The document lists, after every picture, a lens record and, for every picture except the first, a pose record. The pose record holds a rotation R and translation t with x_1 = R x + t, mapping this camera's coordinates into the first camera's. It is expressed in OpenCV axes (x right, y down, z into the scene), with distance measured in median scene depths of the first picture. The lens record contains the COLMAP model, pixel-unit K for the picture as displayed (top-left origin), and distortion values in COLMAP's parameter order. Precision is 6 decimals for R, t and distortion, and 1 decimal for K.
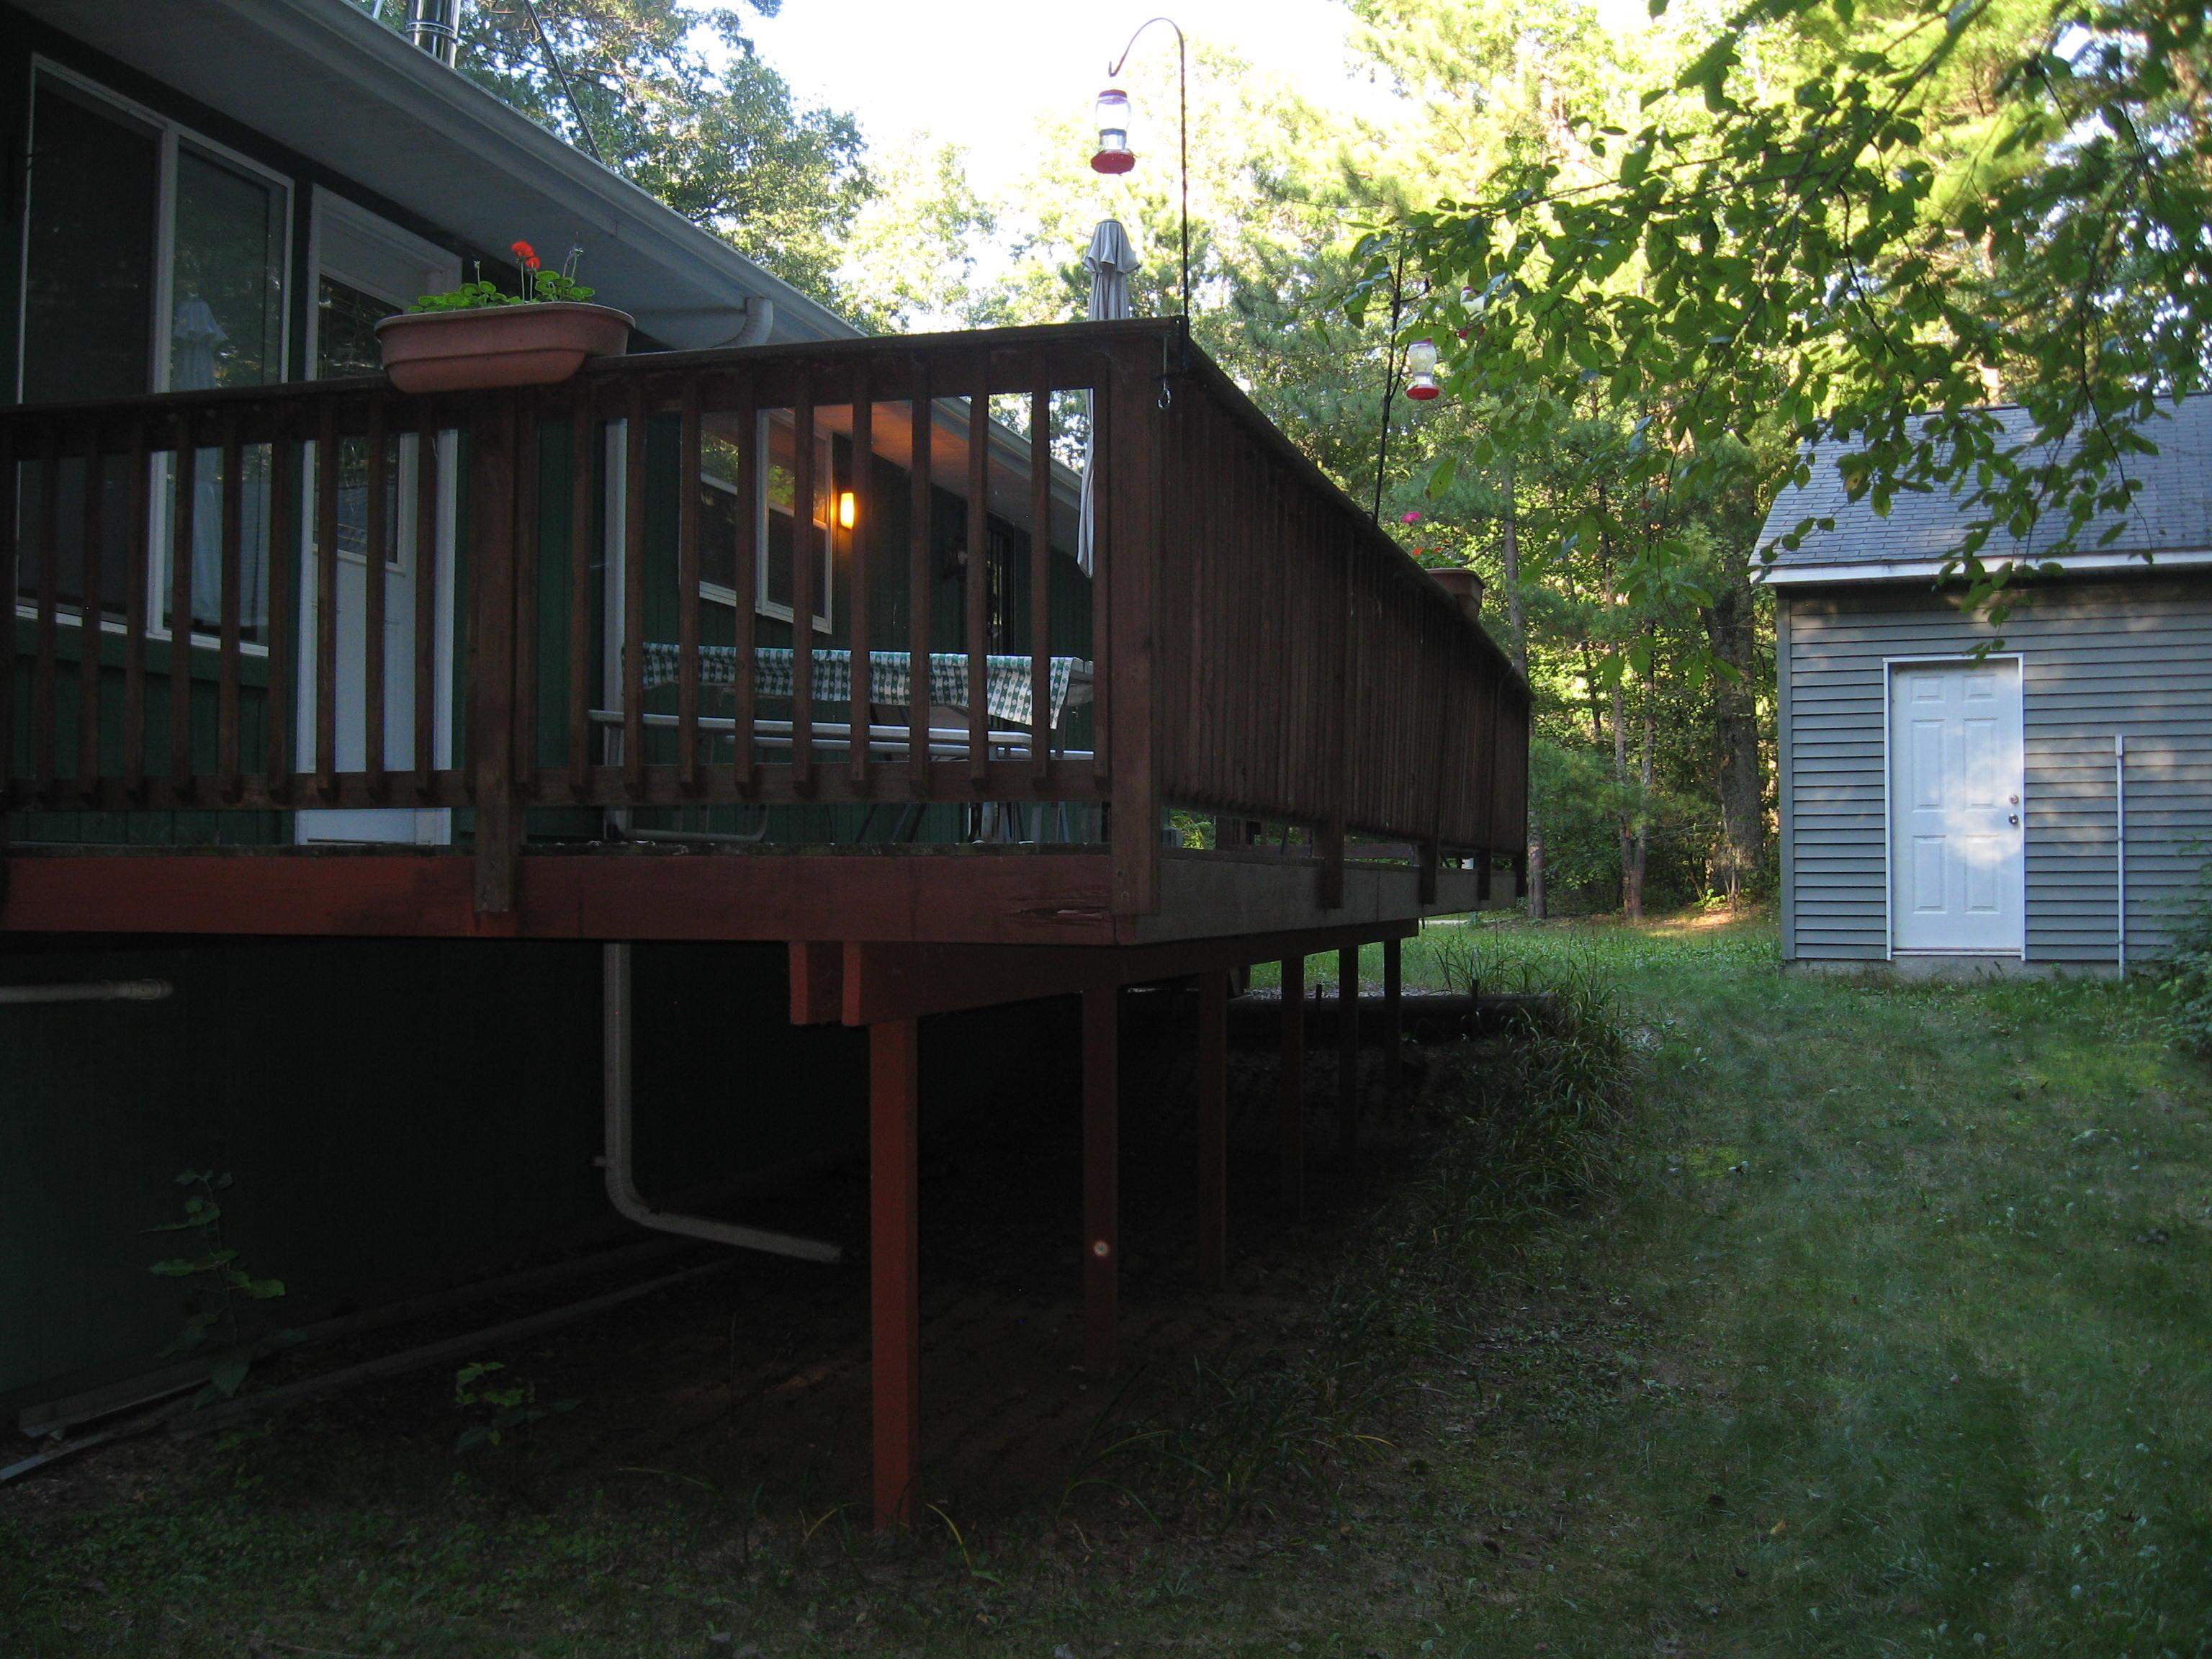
lens RADIAL K [[2278.1, 0, 1106.0], [0, 2278.1, 829.5], [0, 0, 1]] dist [-0.146861, 0.094879]
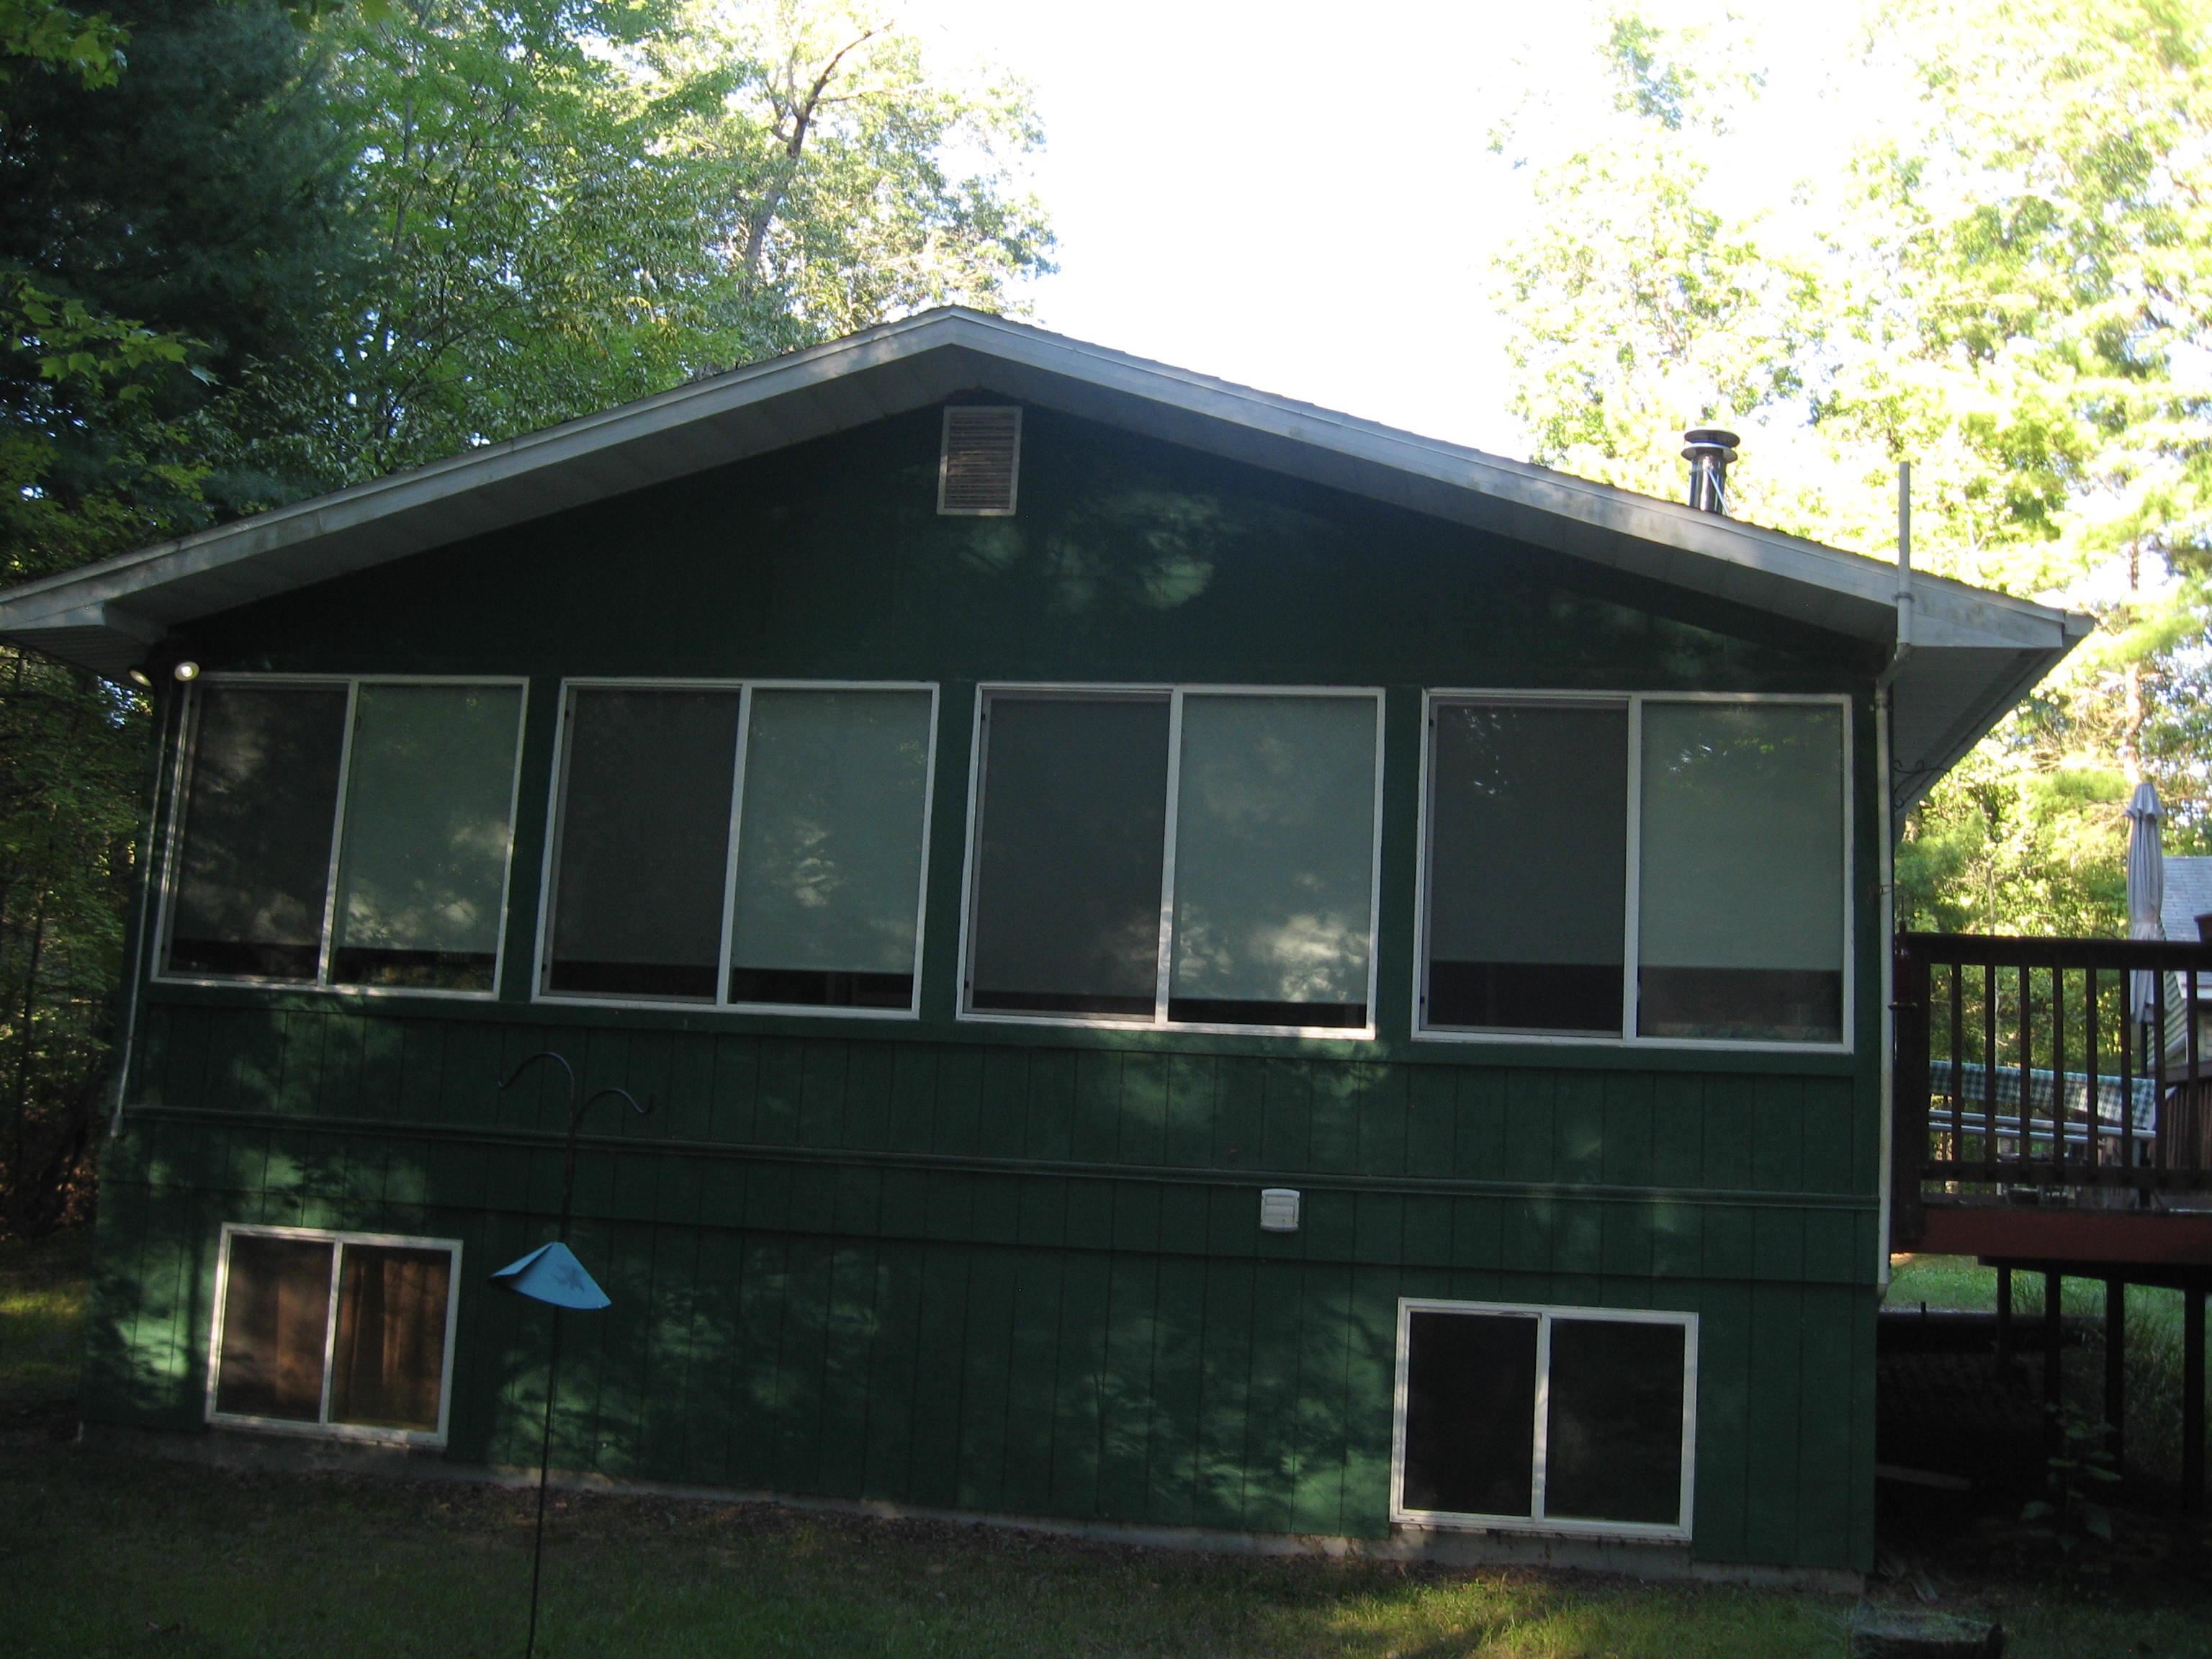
lens RADIAL K [[2278.1, 0, 1106.0], [0, 2278.1, 829.5], [0, 0, 1]] dist [-0.146861, 0.094879]
pose [[0.994950, 0.064413, 0.076972, -0.735828], [-0.053957, 0.989920, -0.130949, -0.009500], [-0.084631, 0.126135, 0.988396, -0.359420]]
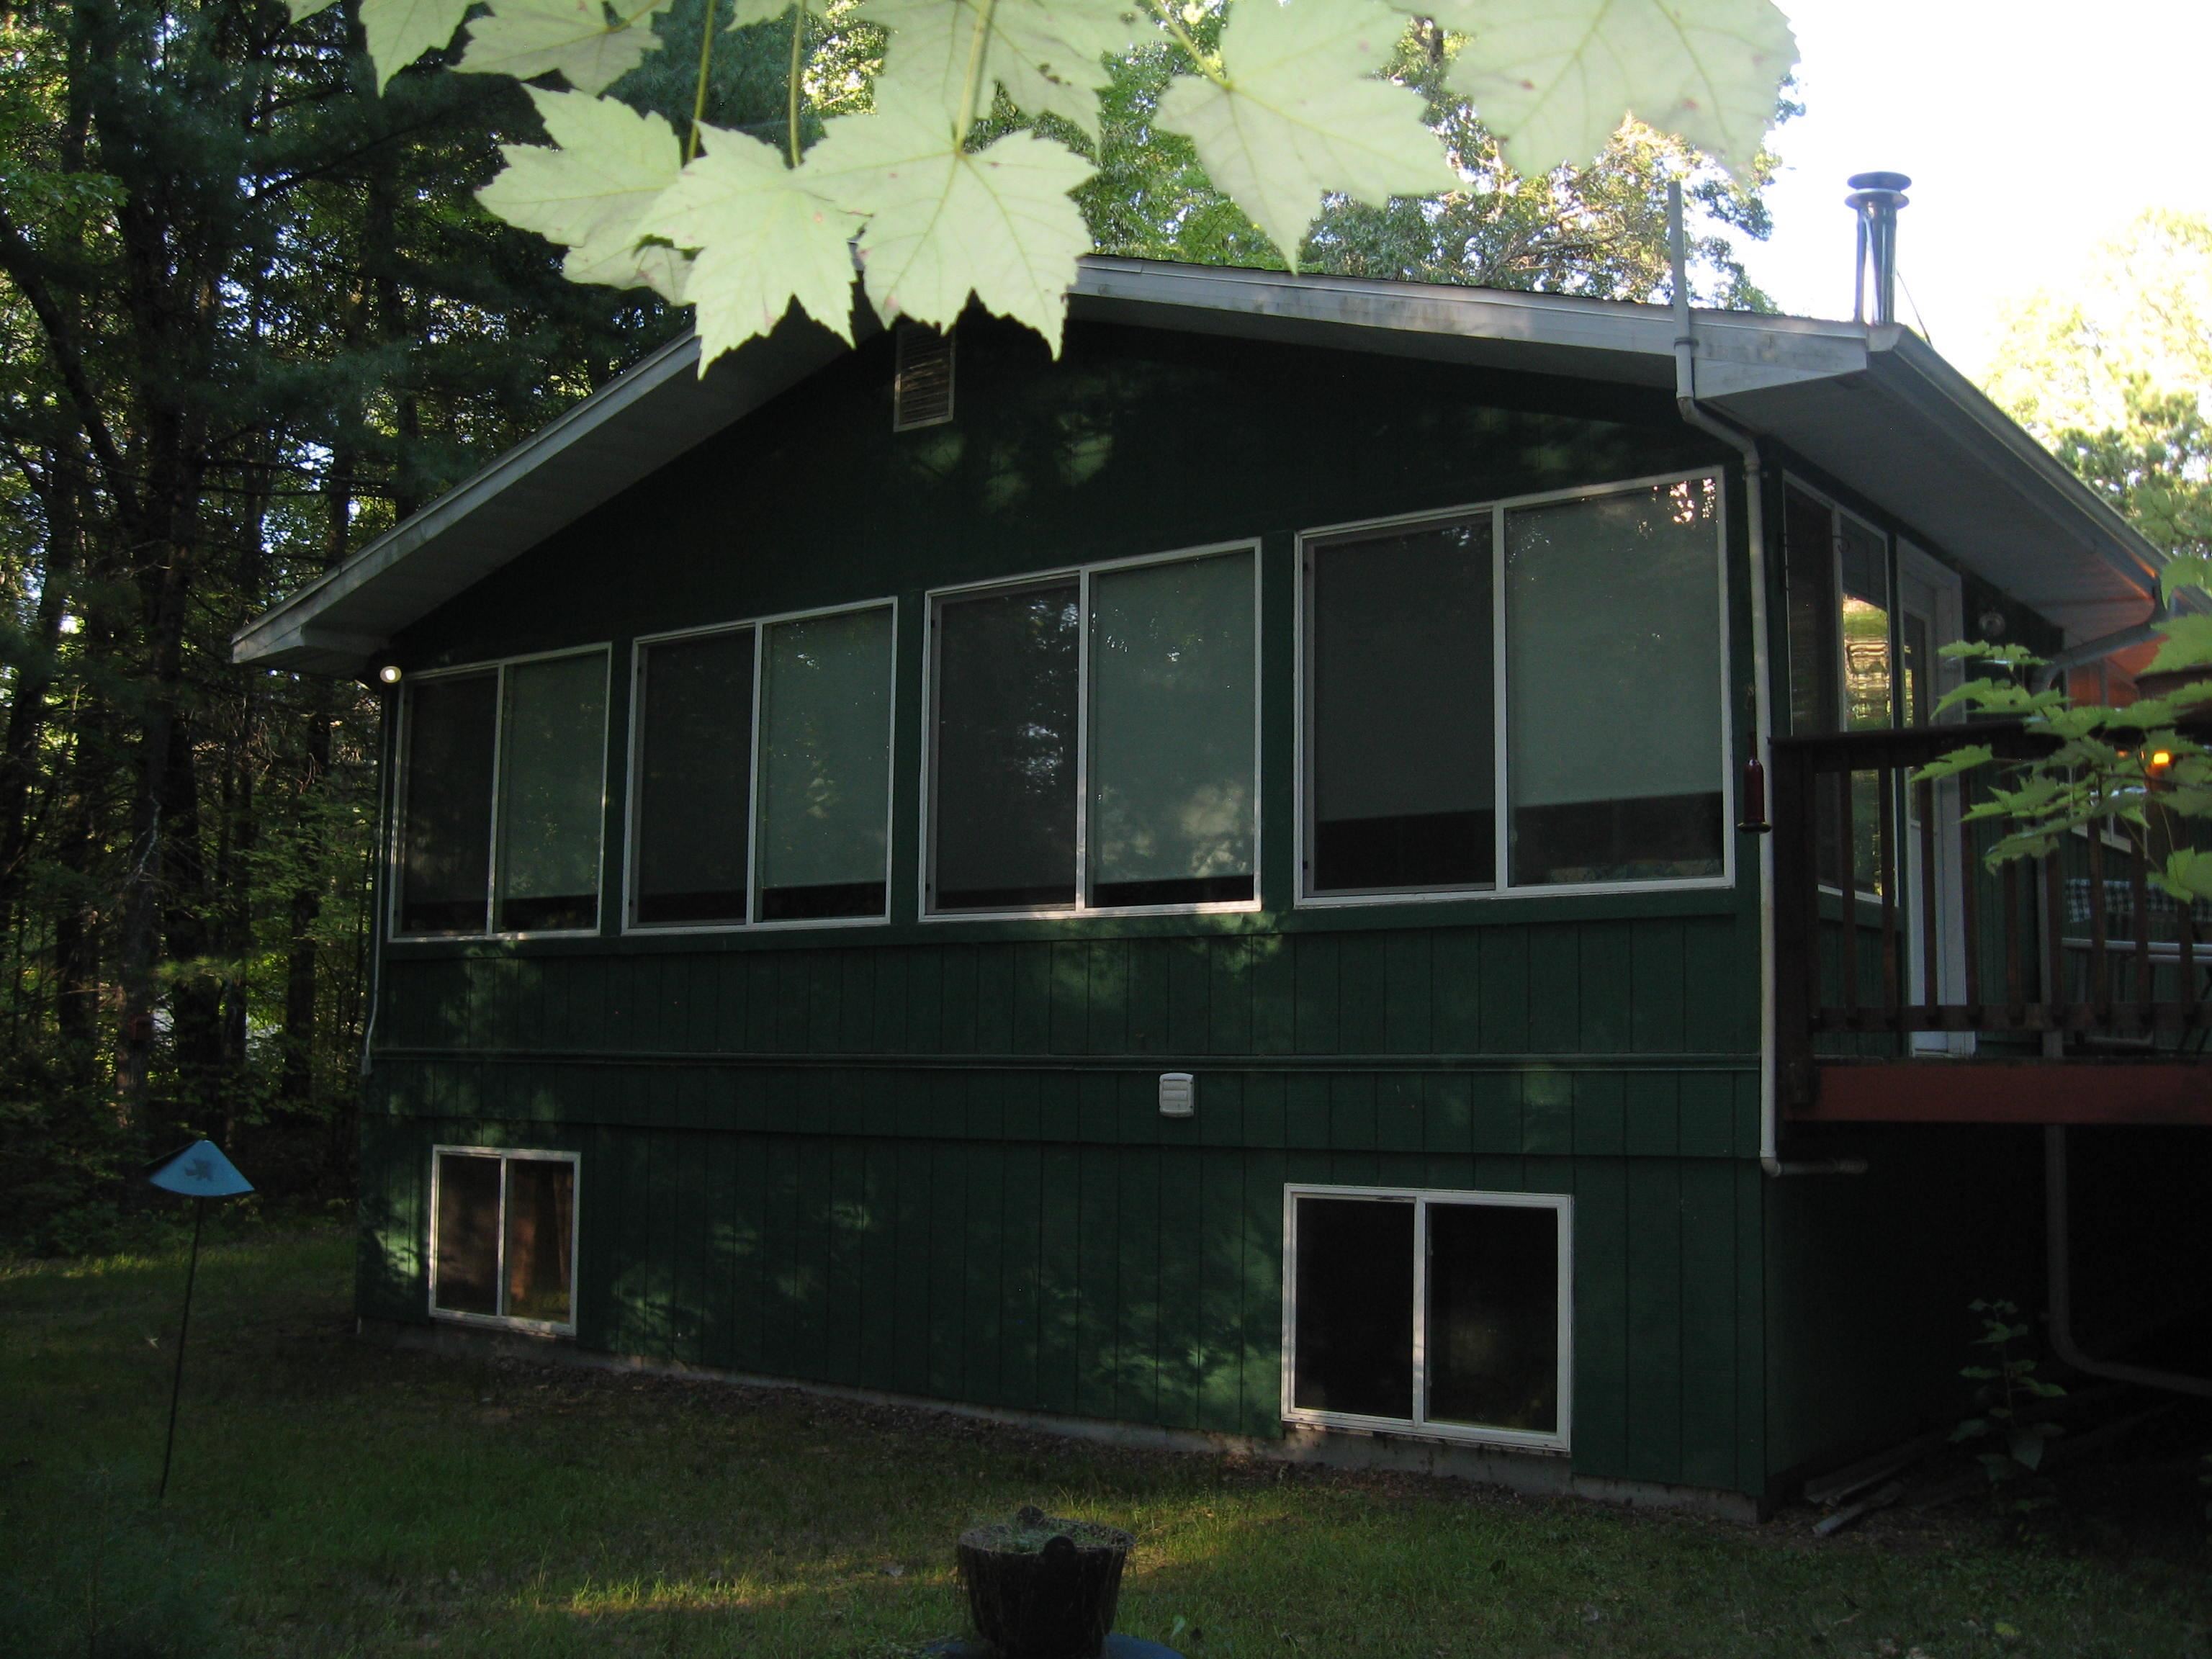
lens RADIAL K [[2278.1, 0, 1106.0], [0, 2278.1, 829.5], [0, 0, 1]] dist [-0.146861, 0.094879]
pose [[0.924236, -0.031410, -0.380527, -0.221750], [-0.001017, 0.996405, -0.084715, -0.008816], [0.381820, 0.078683, 0.920881, -0.264079]]
